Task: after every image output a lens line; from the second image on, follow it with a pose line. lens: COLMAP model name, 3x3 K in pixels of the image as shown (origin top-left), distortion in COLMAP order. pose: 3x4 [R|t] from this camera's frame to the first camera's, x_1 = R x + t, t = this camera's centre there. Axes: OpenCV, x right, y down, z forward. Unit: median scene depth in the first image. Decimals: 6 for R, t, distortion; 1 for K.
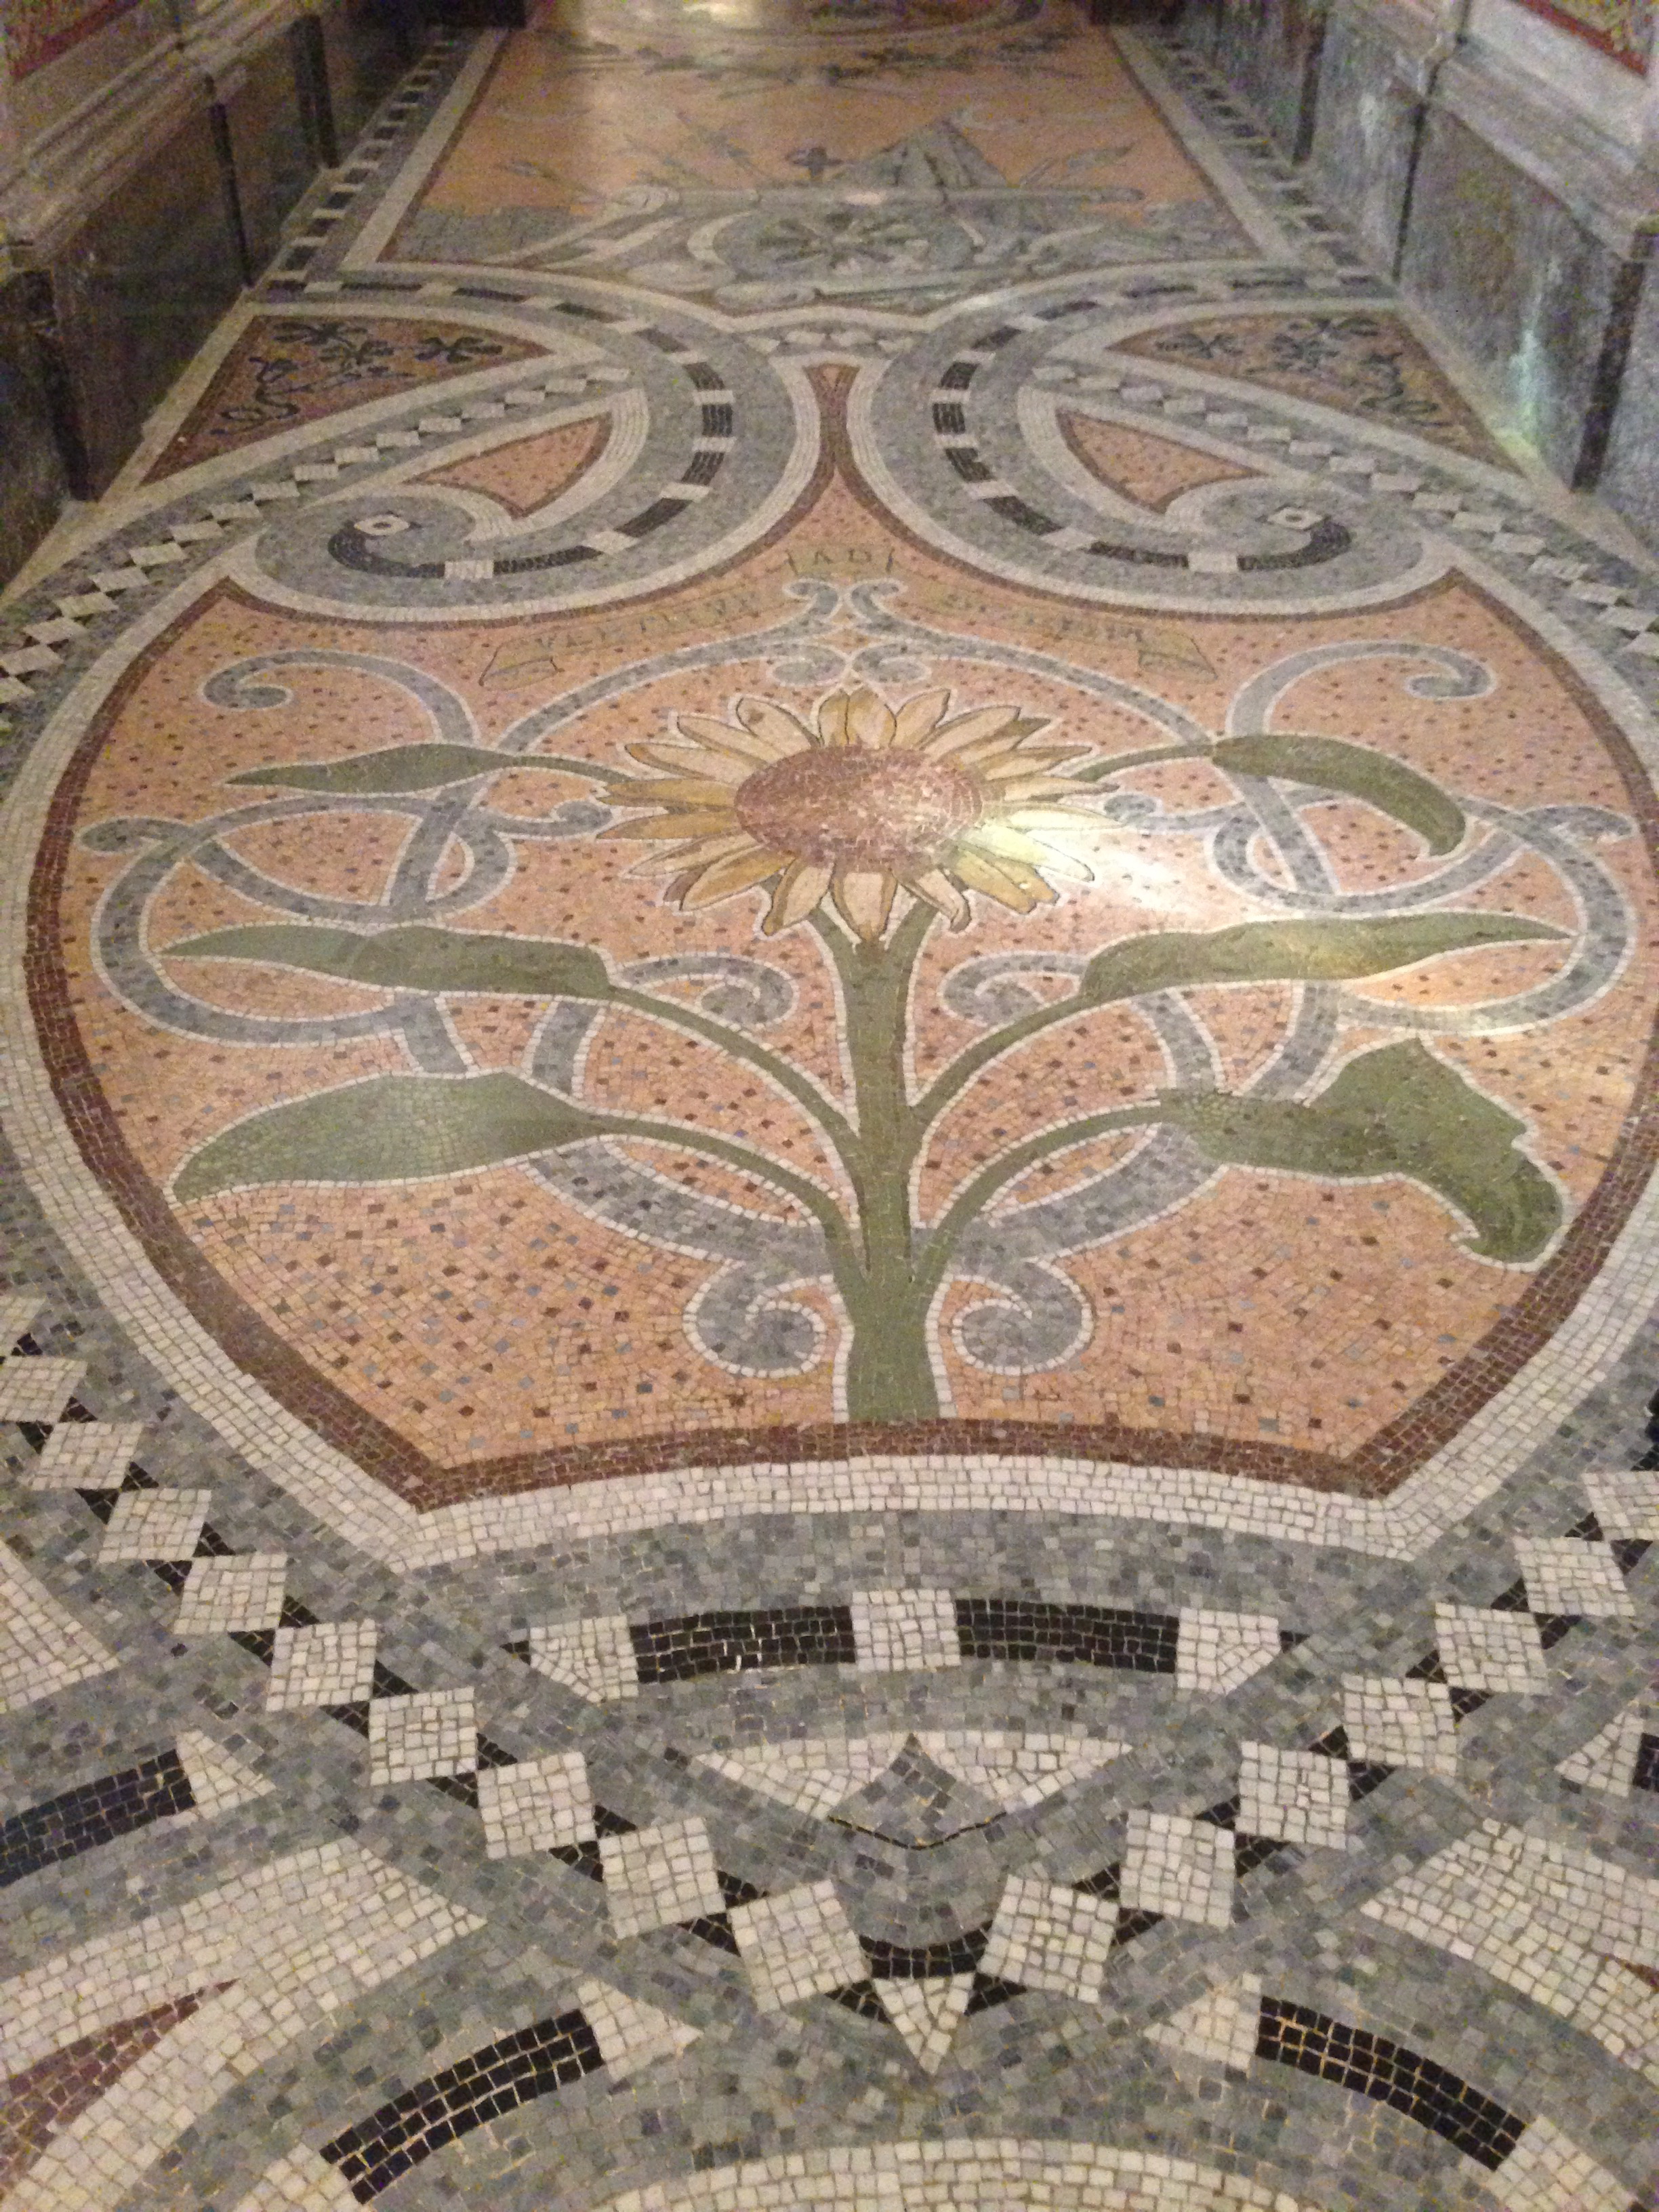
lens RADIAL K [[2104.4, 0, 752.7], [0, 2104.4, 1063.0], [0, 0, 1]] dist [0.047741, 0.000000]
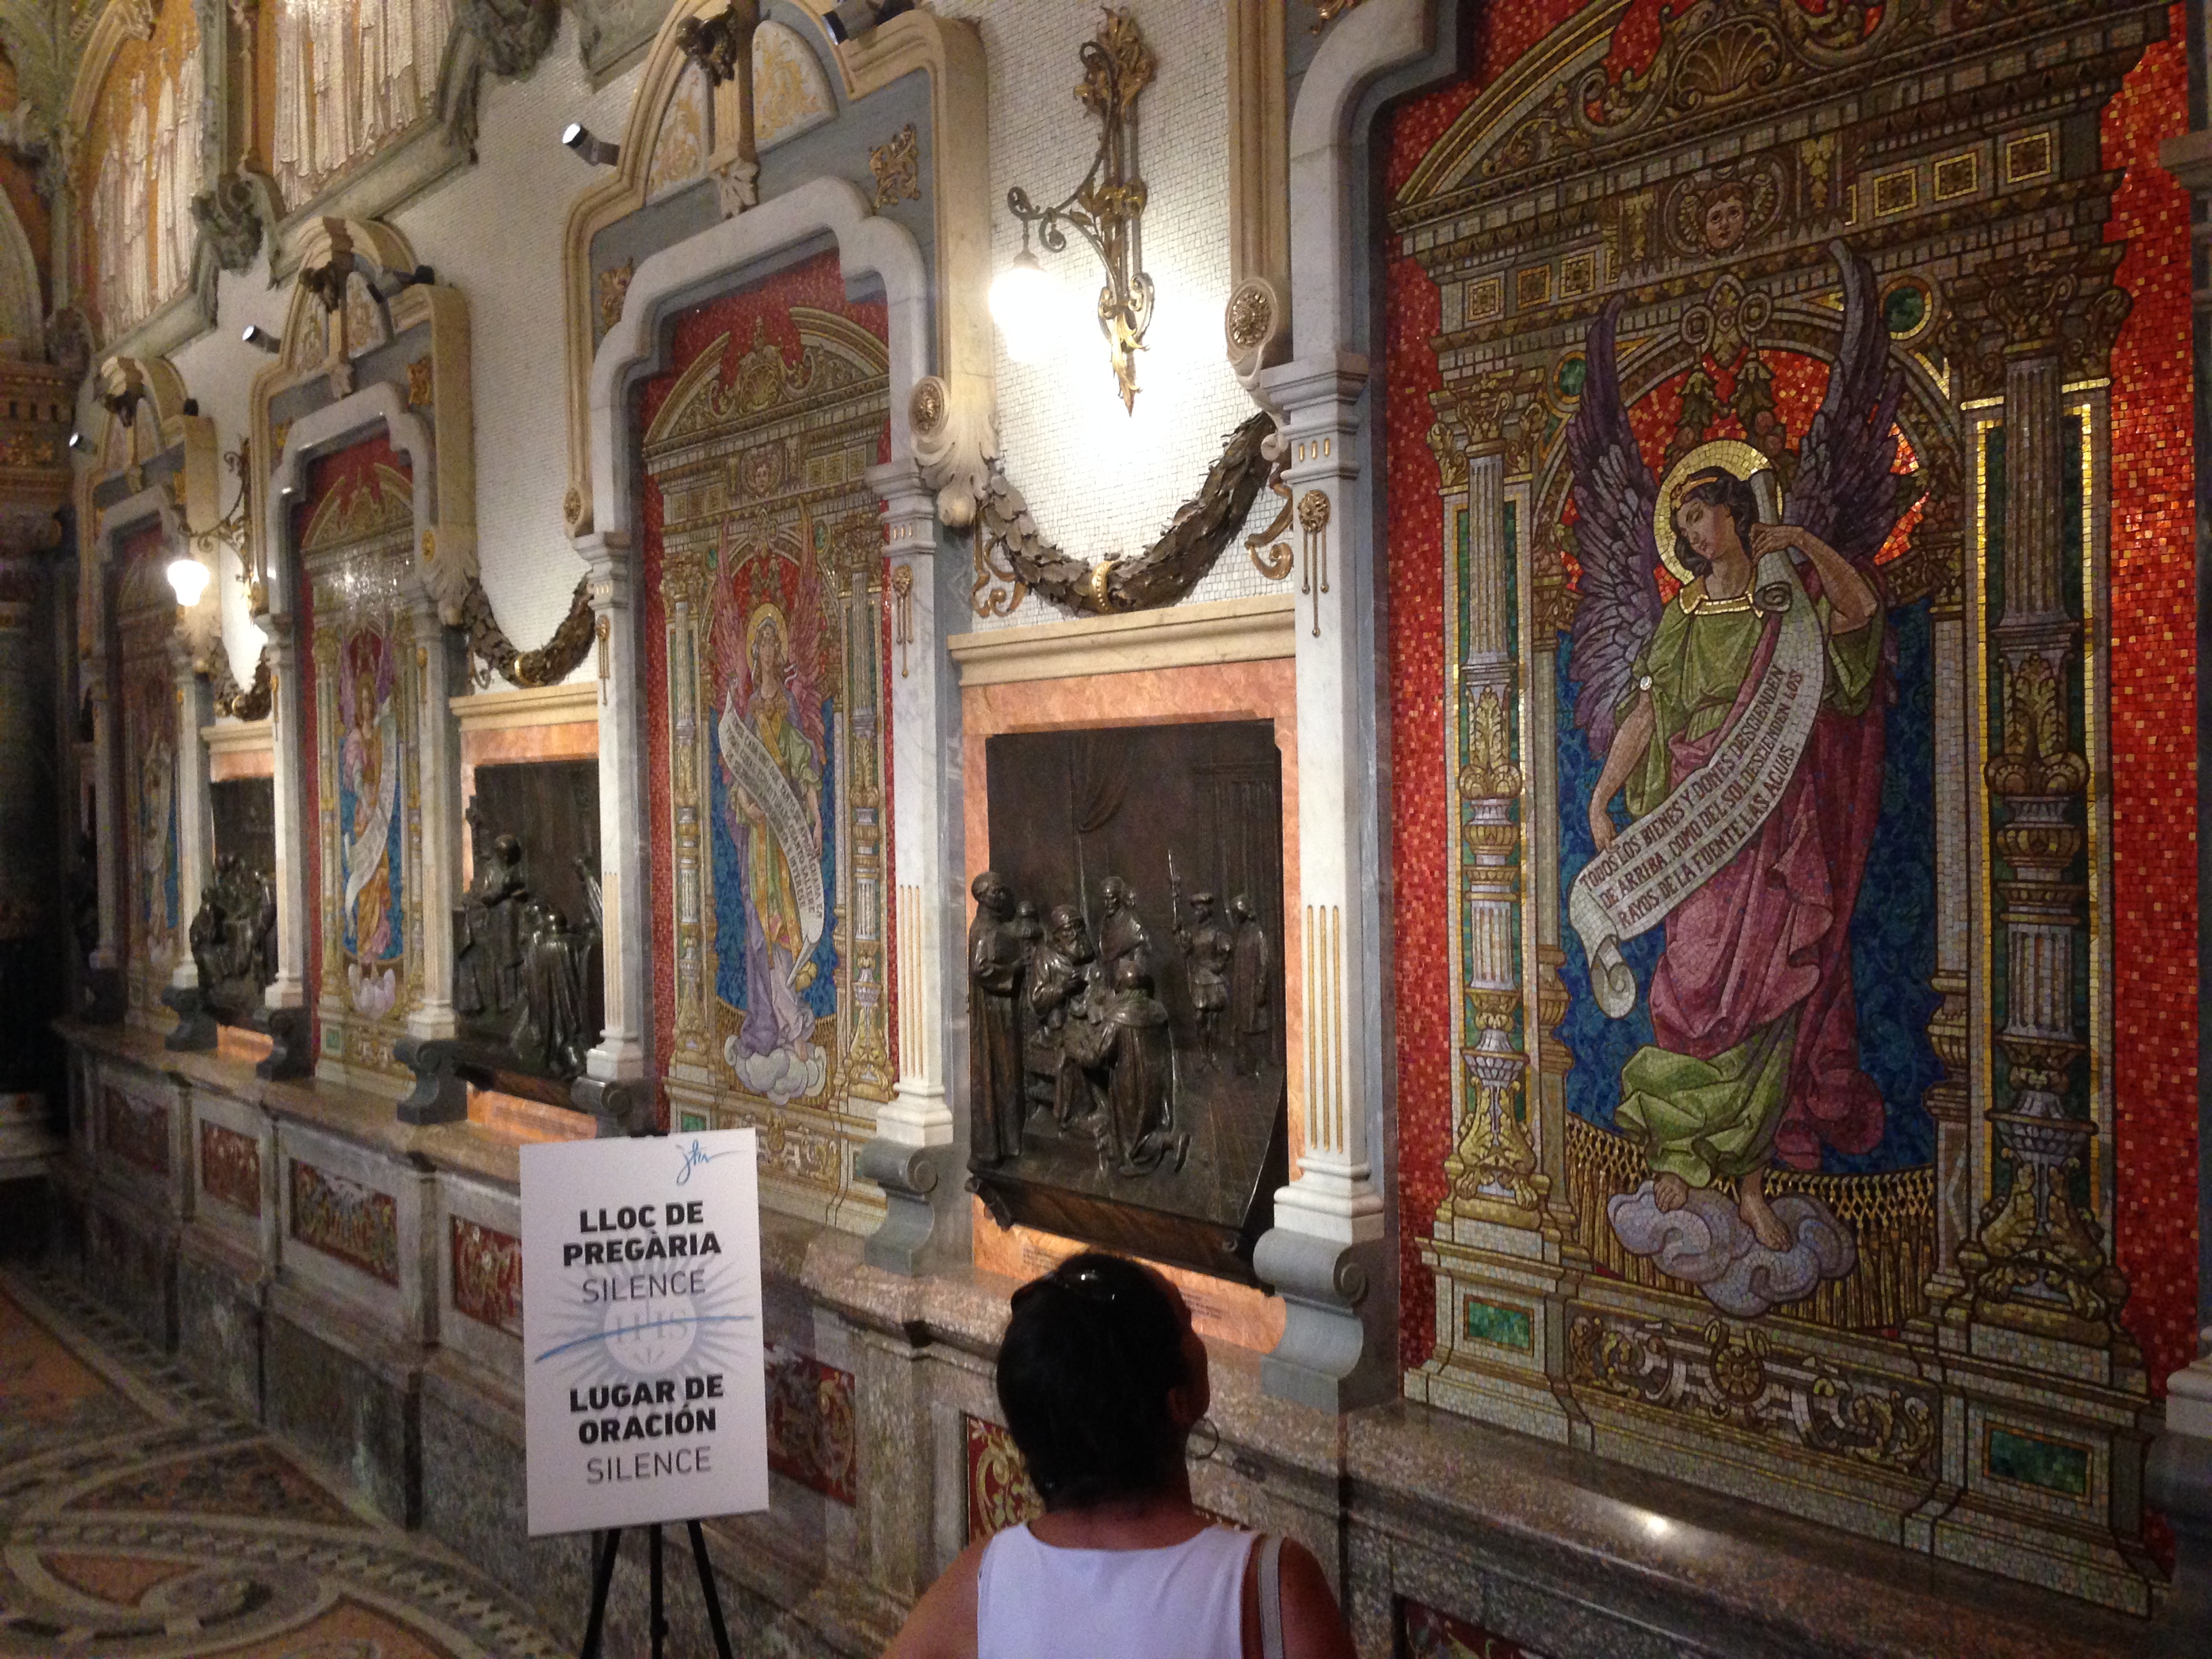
lens RADIAL K [[2104.4, 0, 1055.2], [0, 2104.4, 784.3], [0, 0, 1]] dist [0.047741, 0.000000]
pose [[0.792166, 0.003263, 0.610297, -0.187876], [0.356217, 0.809508, -0.466697, 0.178728], [-0.495563, 0.587099, 0.640103, -0.543426]]
